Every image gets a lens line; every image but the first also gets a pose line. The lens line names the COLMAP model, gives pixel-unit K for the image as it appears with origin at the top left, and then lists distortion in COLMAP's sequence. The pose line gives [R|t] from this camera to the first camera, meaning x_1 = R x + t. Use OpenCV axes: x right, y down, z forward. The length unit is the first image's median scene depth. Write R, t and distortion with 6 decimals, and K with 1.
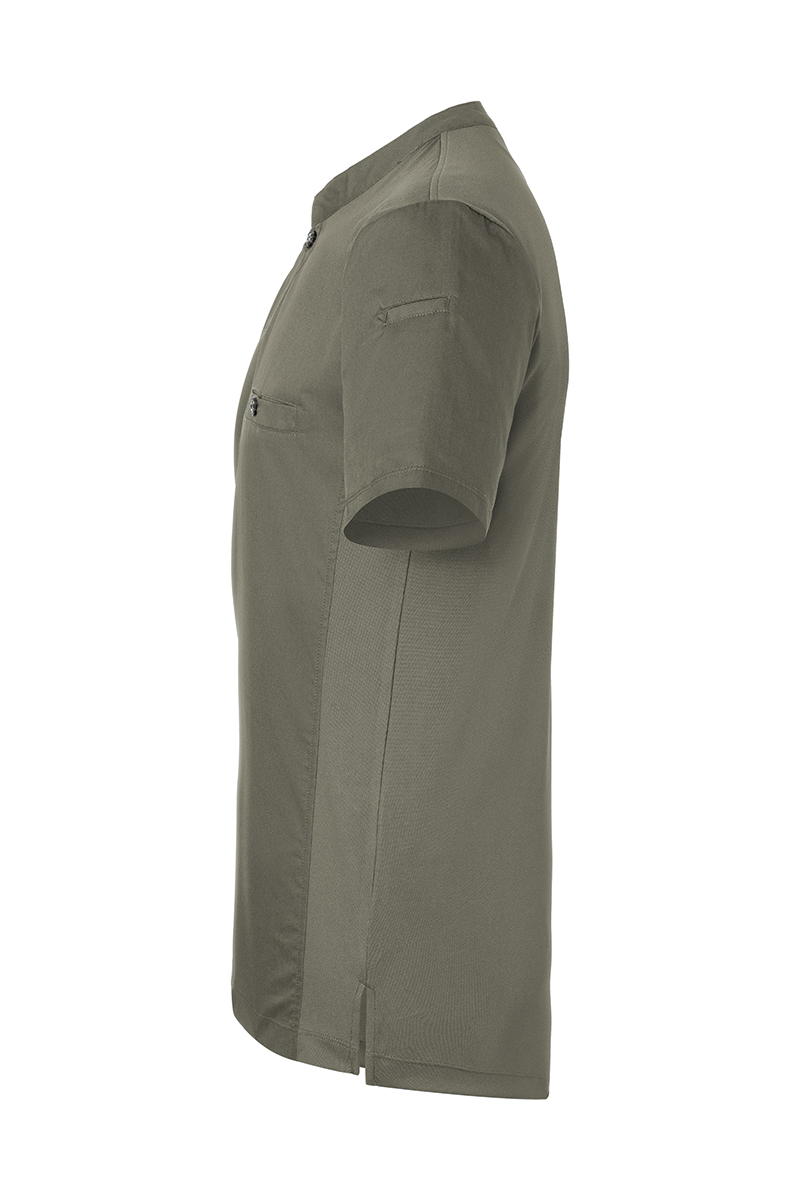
lens RADIAL K [[2704.8, 0, 398.4], [0, 2704.8, 599.6], [0, 0, 1]] dist [-0.068703, 0.000000]
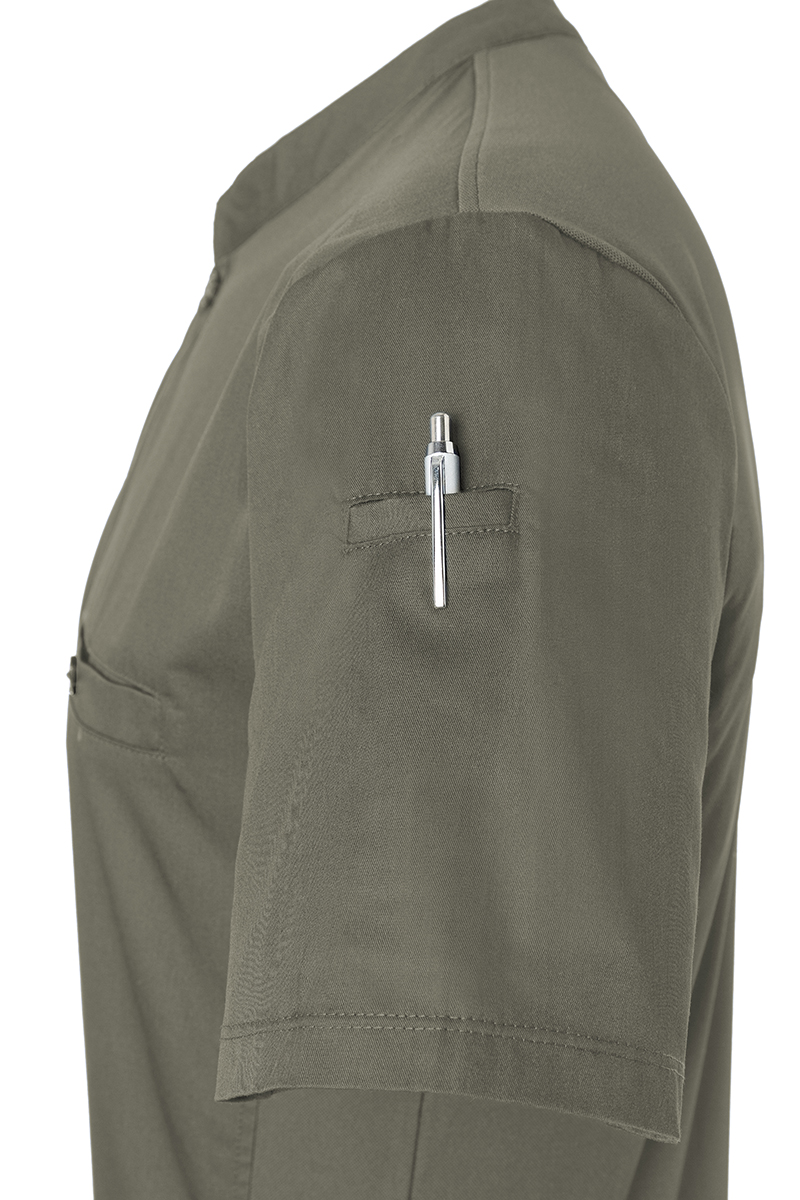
lens RADIAL K [[2056.1, 0, 403.8], [0, 2056.1, 600.5], [0, 0, 1]] dist [0.060907, 0.000000]
pose [[0.999632, -0.026028, -0.007703, 0.004412], [0.026412, 0.998145, 0.054857, -0.103616], [0.006261, -0.055040, 0.998465, 0.667966]]
